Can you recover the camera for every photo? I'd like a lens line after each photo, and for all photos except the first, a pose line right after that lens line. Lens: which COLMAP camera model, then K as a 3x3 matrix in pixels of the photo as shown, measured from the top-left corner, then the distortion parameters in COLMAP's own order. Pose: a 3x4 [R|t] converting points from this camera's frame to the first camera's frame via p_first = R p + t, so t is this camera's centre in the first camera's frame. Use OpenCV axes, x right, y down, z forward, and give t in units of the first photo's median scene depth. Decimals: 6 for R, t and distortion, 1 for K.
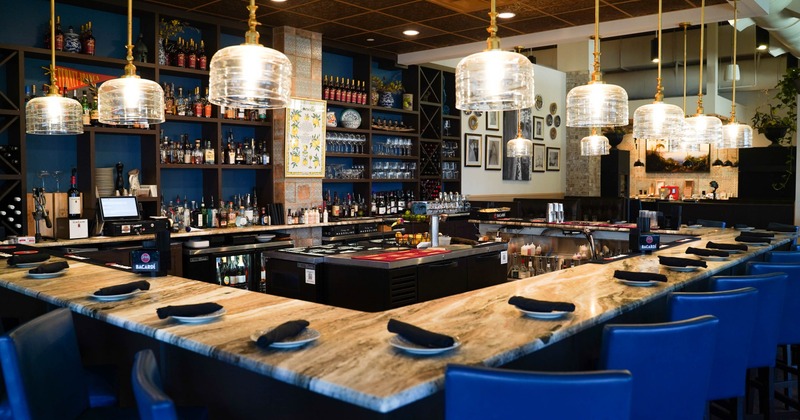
lens RADIAL K [[642.1, 0, 400.0], [0, 642.1, 210.0], [0, 0, 1]] dist [-0.110539, 0.084050]
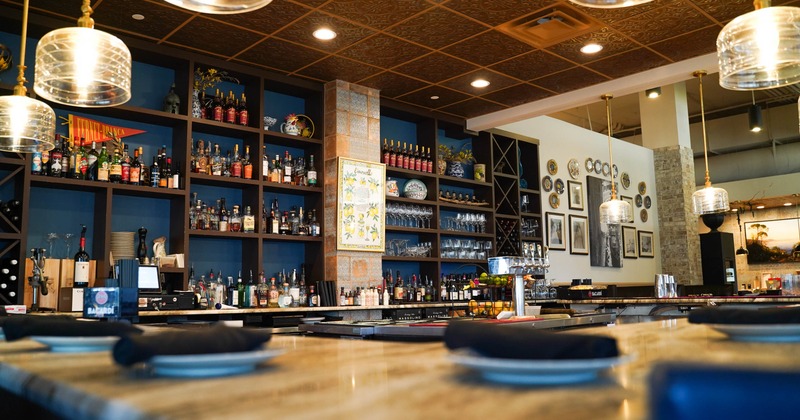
lens RADIAL K [[642.1, 0, 400.0], [0, 642.1, 210.0], [0, 0, 1]] dist [-0.110539, 0.084050]
pose [[0.993178, -0.031584, -0.112252, 0.000783], [0.010926, 0.983591, -0.180083, 0.050181], [0.116098, 0.177628, 0.977226, 0.161298]]
